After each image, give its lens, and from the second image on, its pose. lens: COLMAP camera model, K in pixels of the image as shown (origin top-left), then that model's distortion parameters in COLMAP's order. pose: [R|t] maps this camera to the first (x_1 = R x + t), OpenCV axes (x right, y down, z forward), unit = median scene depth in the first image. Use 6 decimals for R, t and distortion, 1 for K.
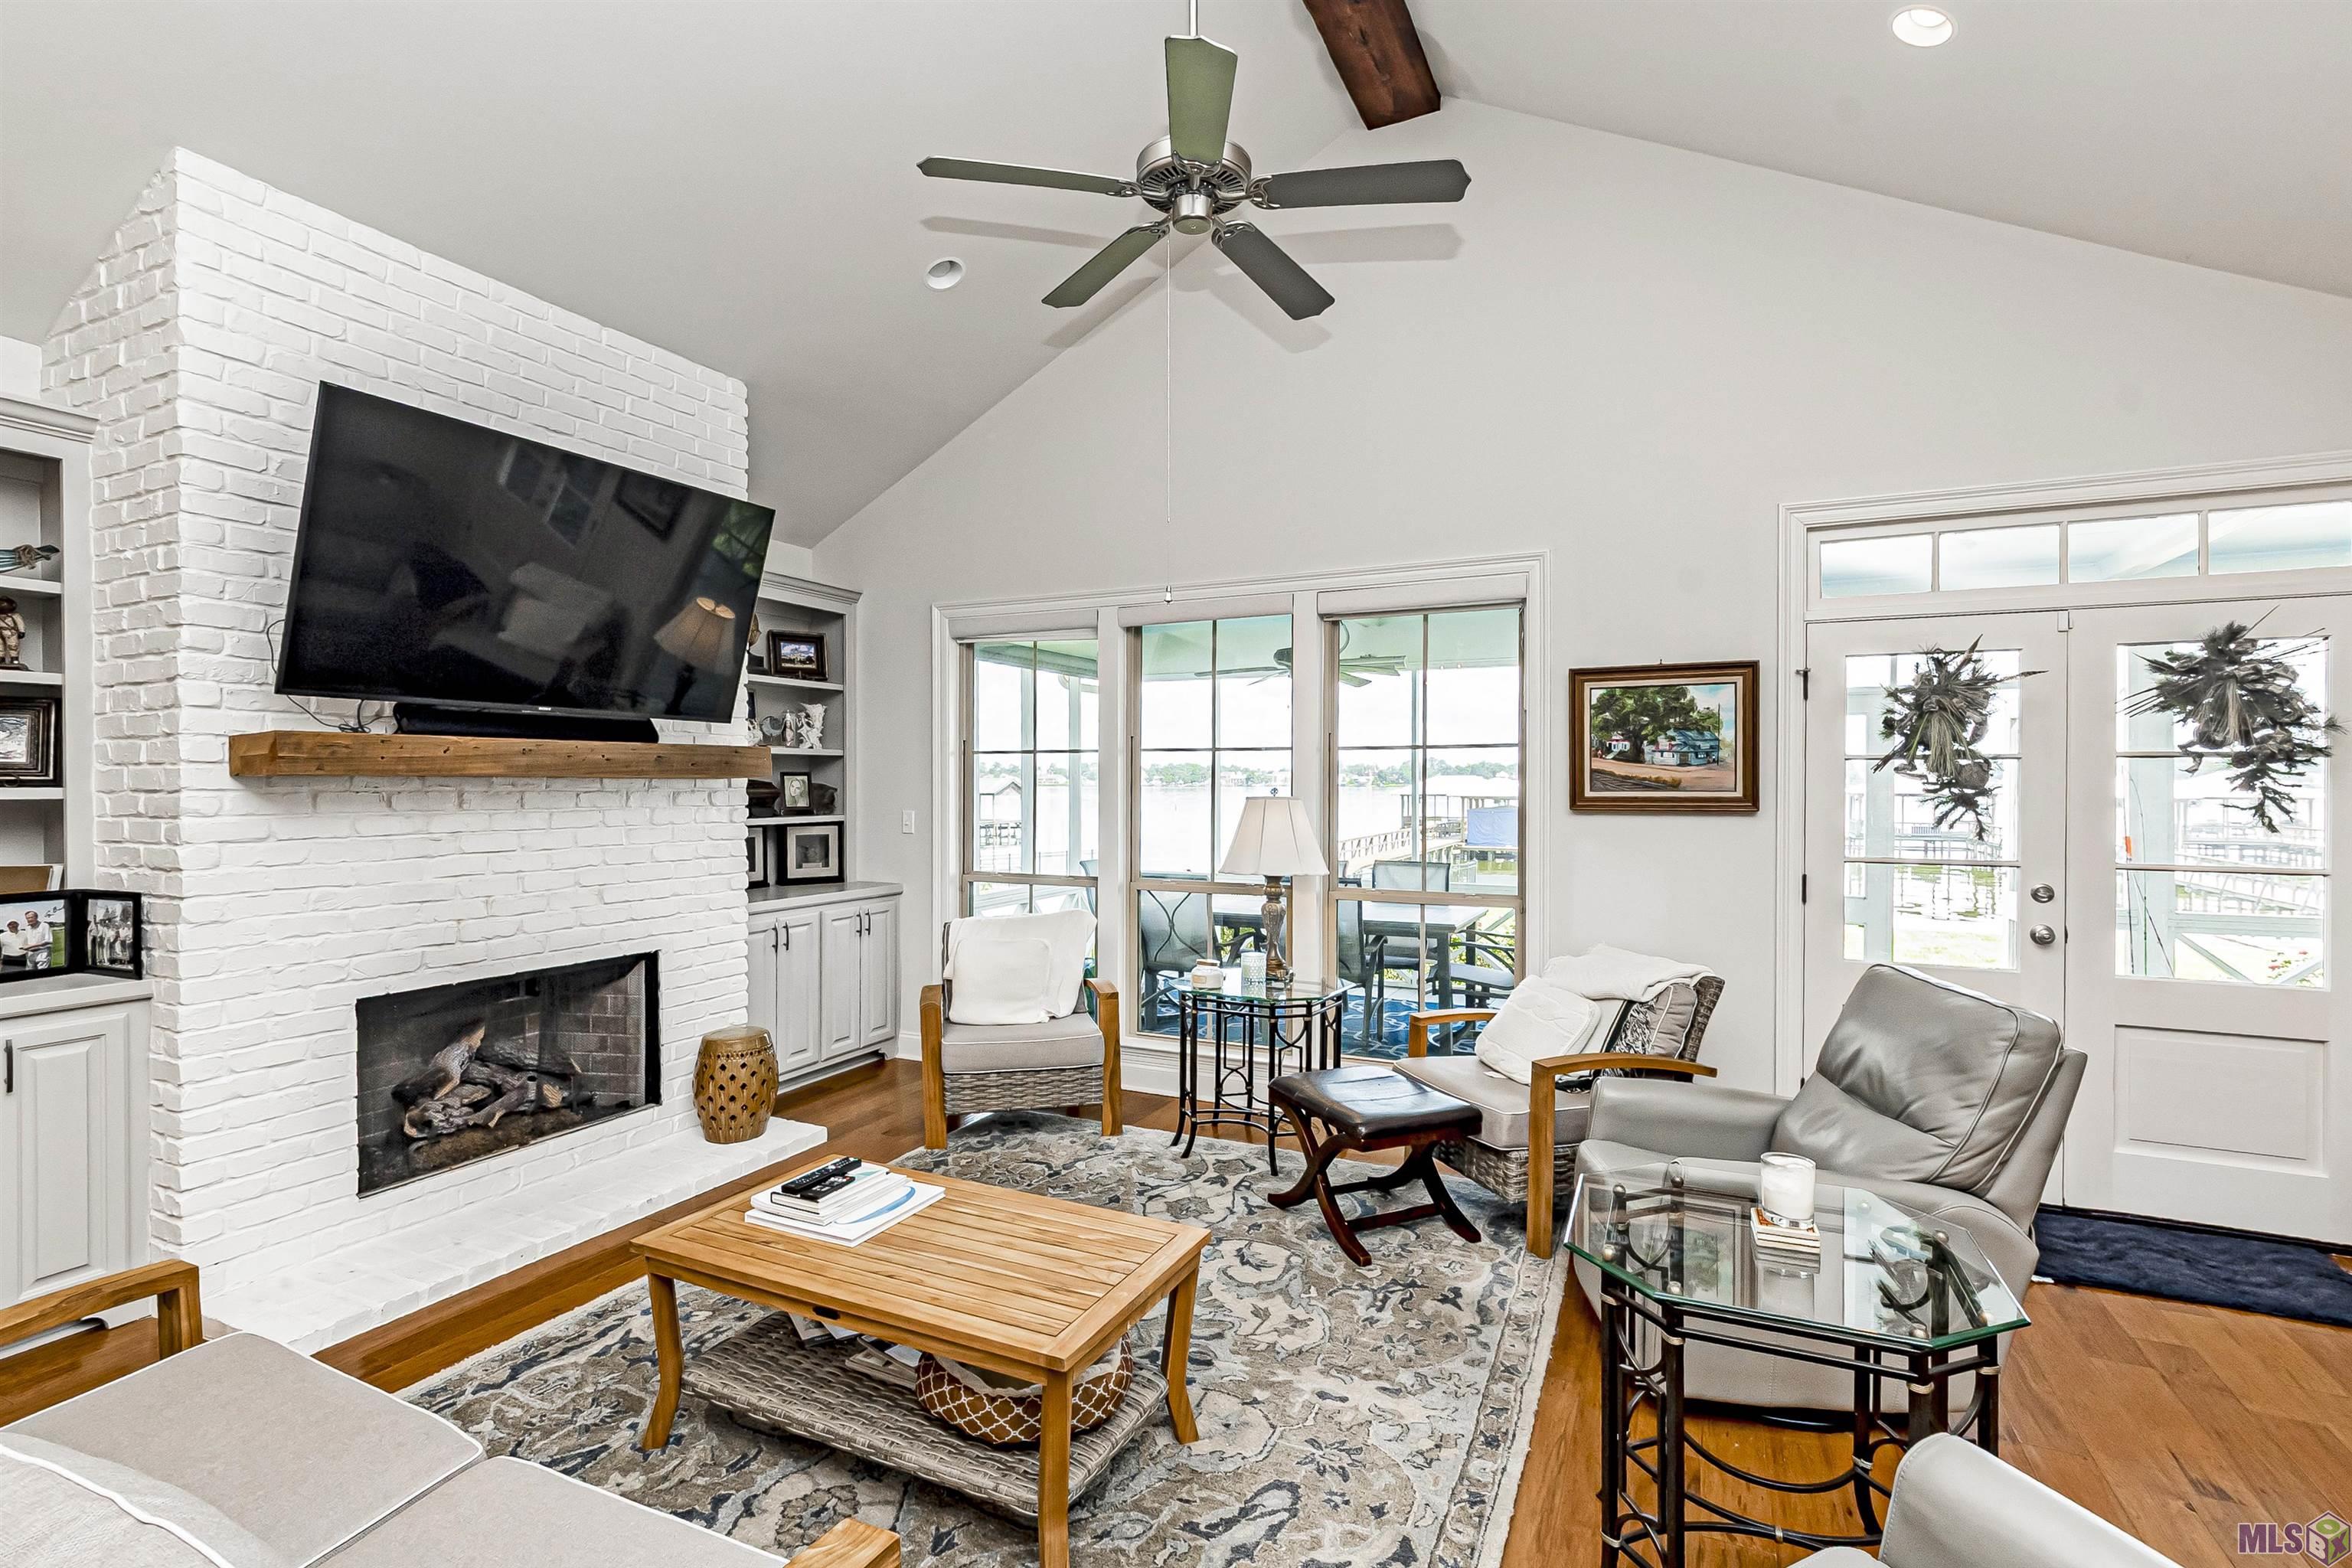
lens RADIAL K [[1068.8, 0, 1192.0], [0, 1068.8, 793.6], [0, 0, 1]] dist [-0.010083, 0.001094]
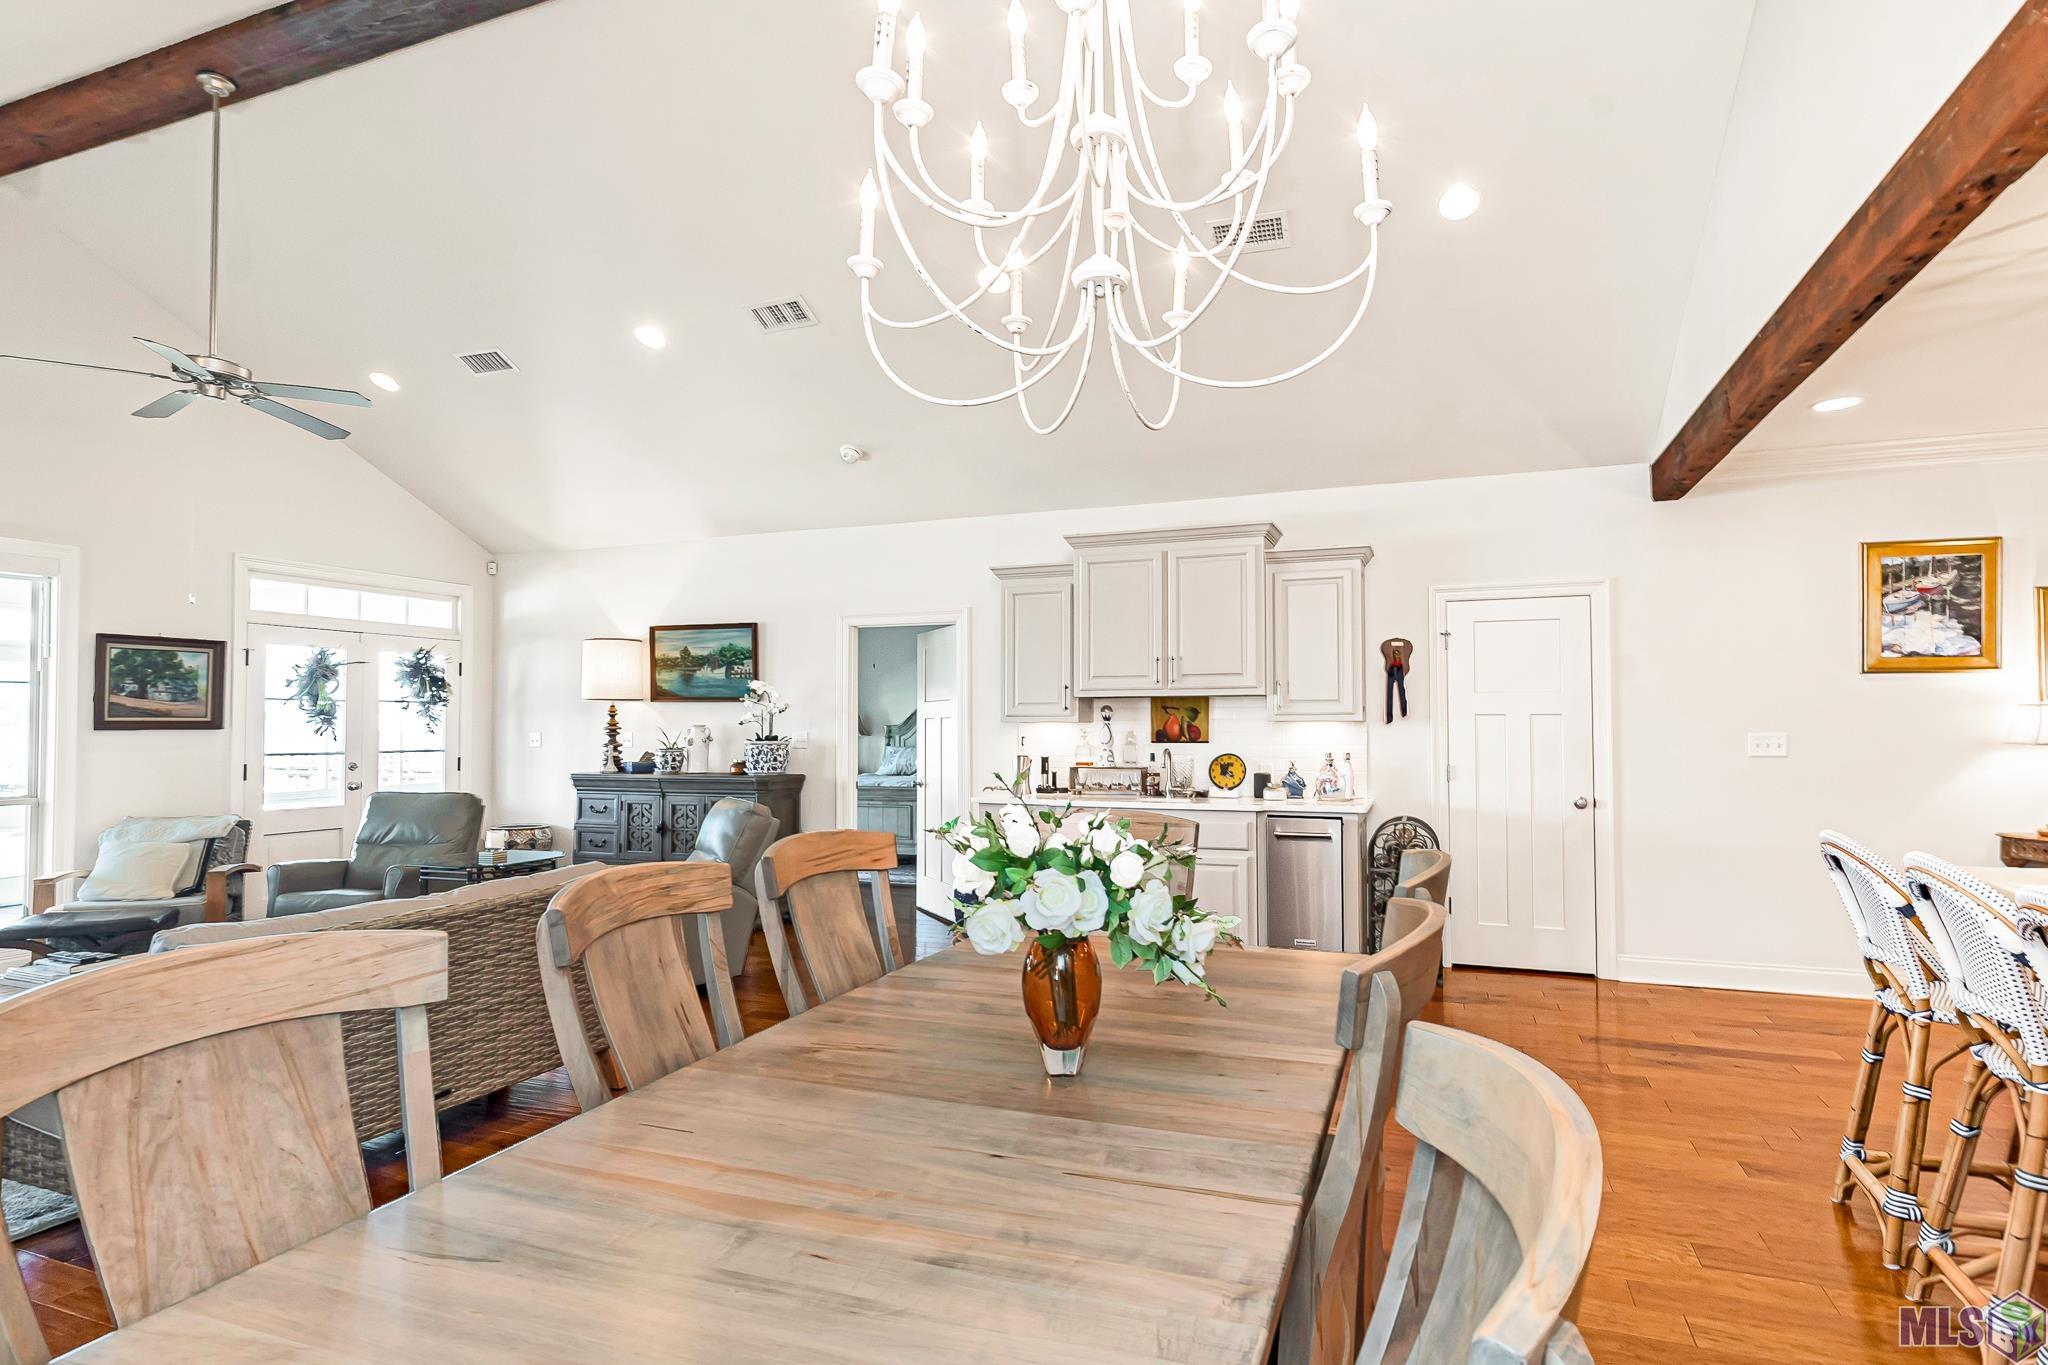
lens RADIAL K [[1060.6, 0, 1012.8], [0, 1060.6, 697.5], [0, 0, 1]] dist [0.001741, -0.000730]
pose [[-0.055932, 0.021020, 0.998213, -1.348240], [0.009287, 0.999746, -0.020532, 0.013823], [-0.998391, 0.008122, -0.056113, -0.186966]]
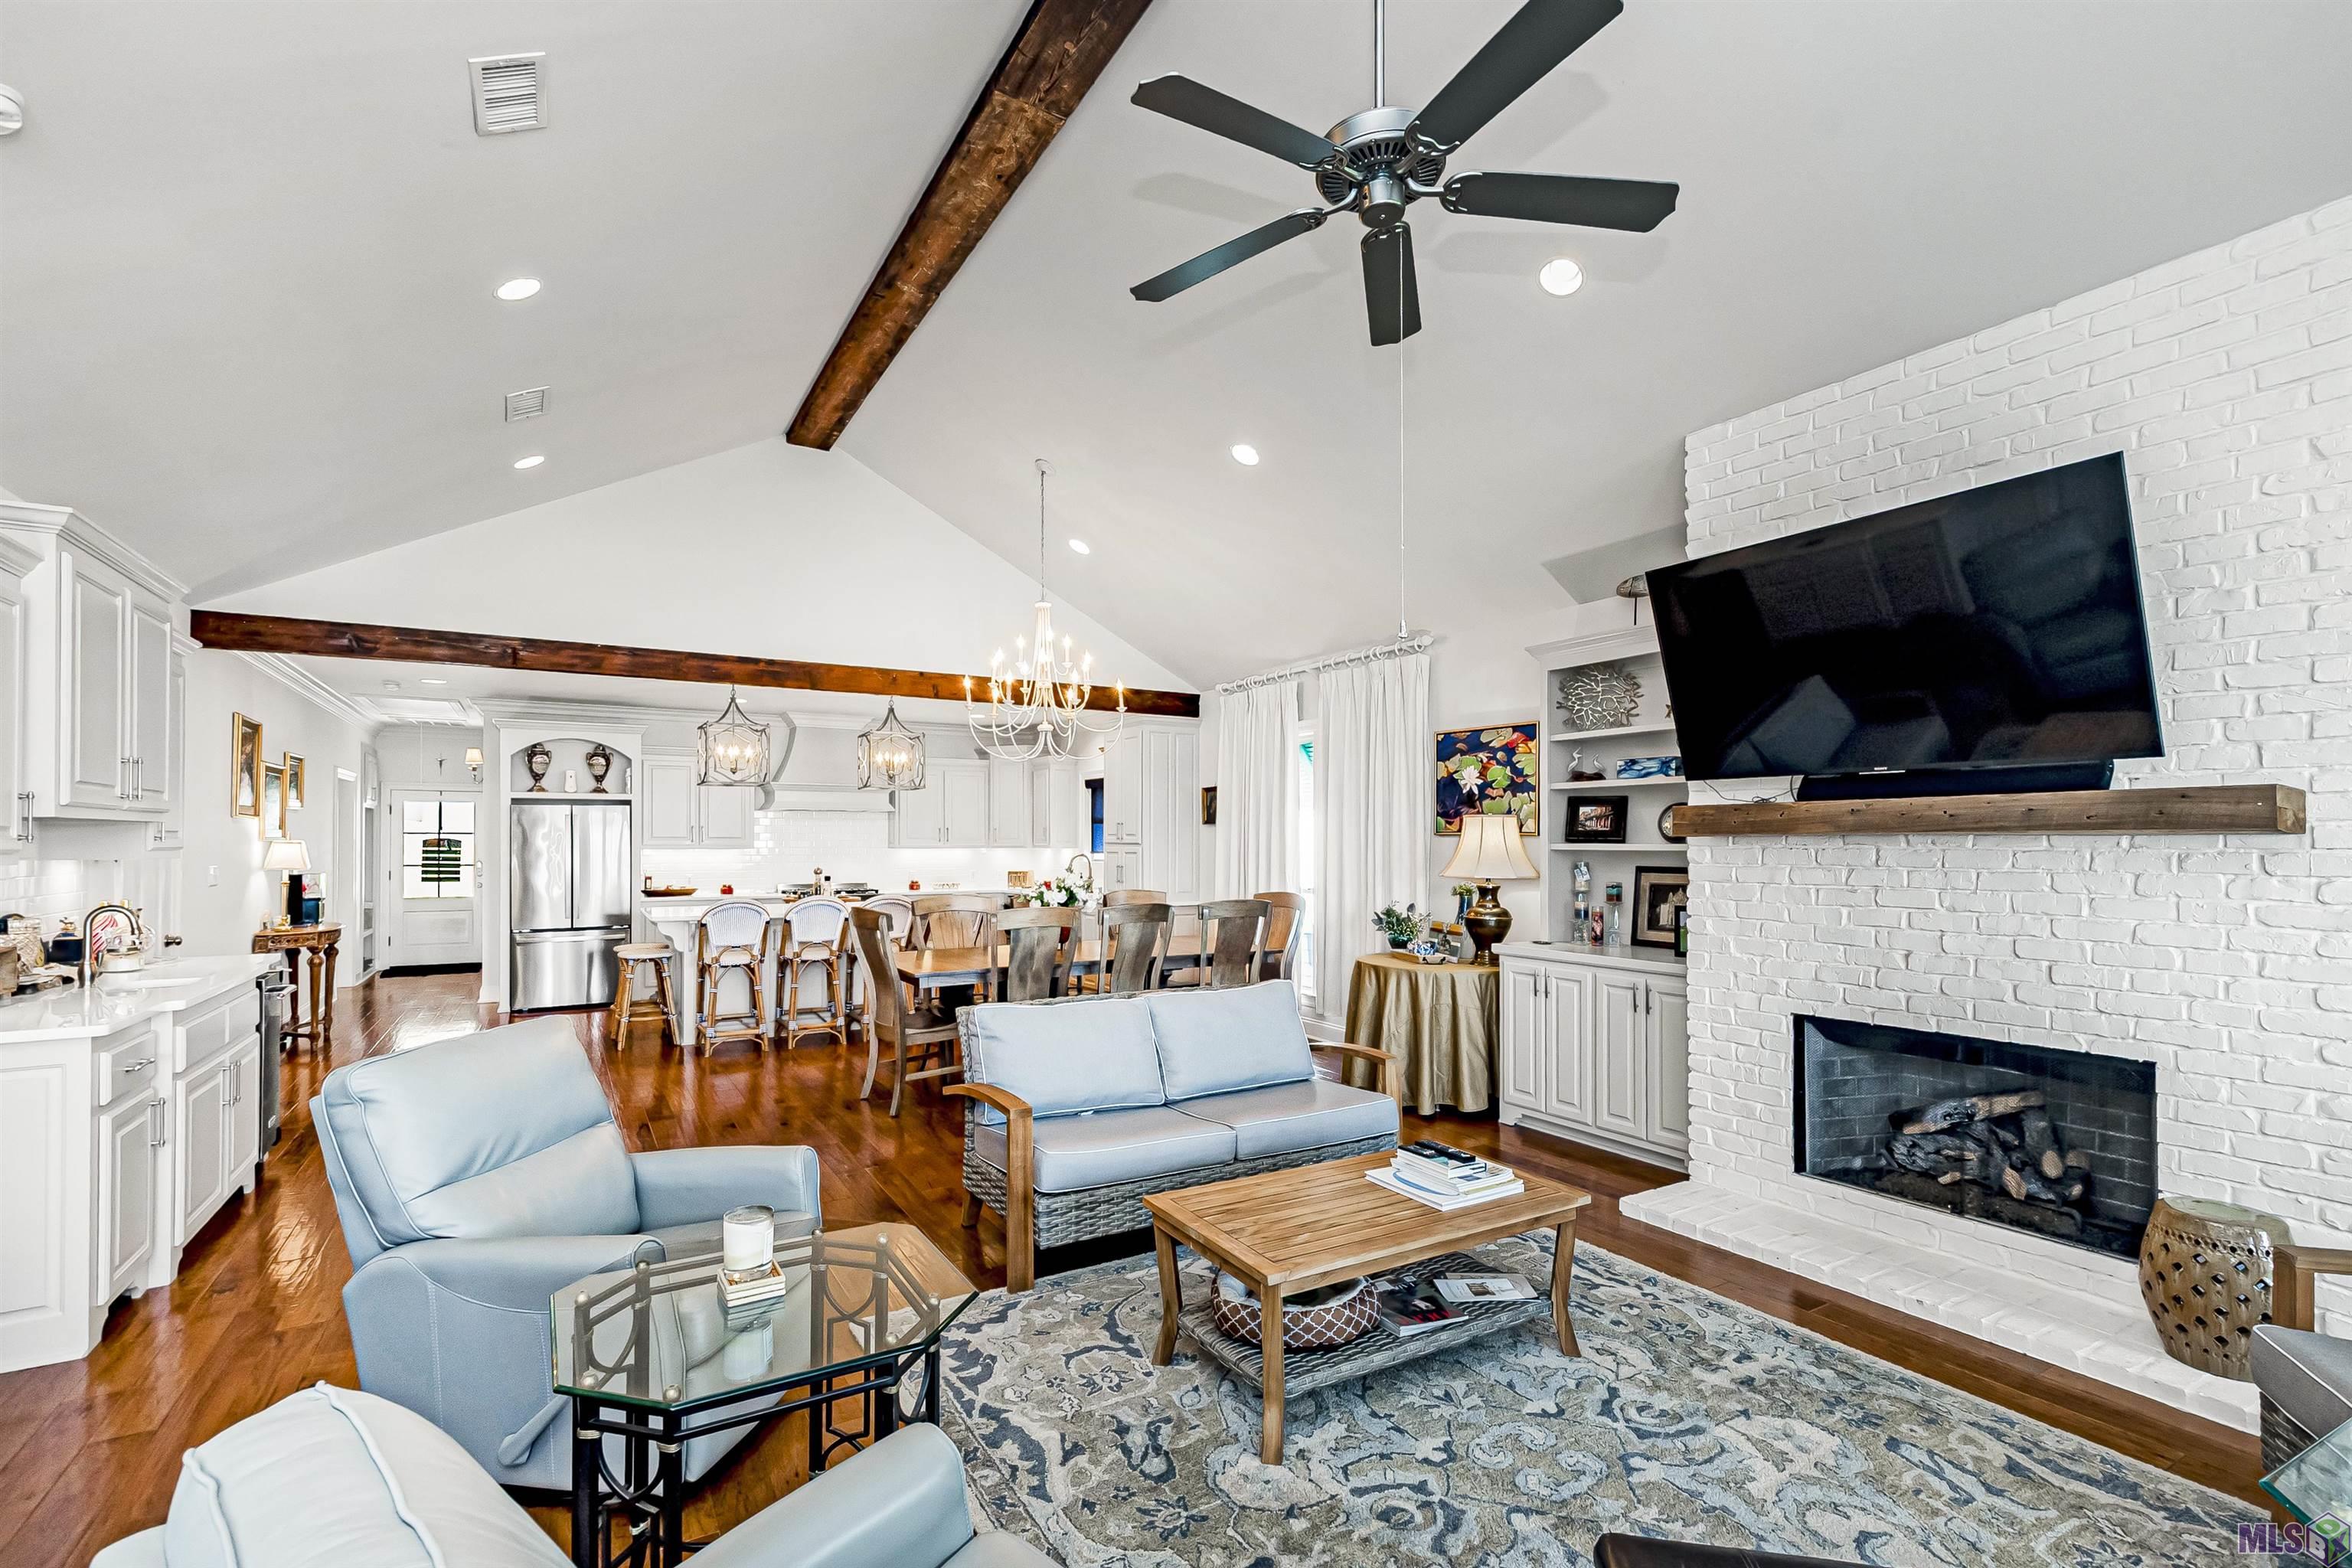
lens RADIAL K [[1068.8, 0, 1159.8], [0, 1068.8, 841.2], [0, 0, 1]] dist [-0.010083, 0.001094]
pose [[-0.579626, -0.004145, -0.814872, 0.535858], [-0.006629, 0.999978, -0.000372, -0.004552], [0.814856, 0.005186, -0.579641, 0.881162]]
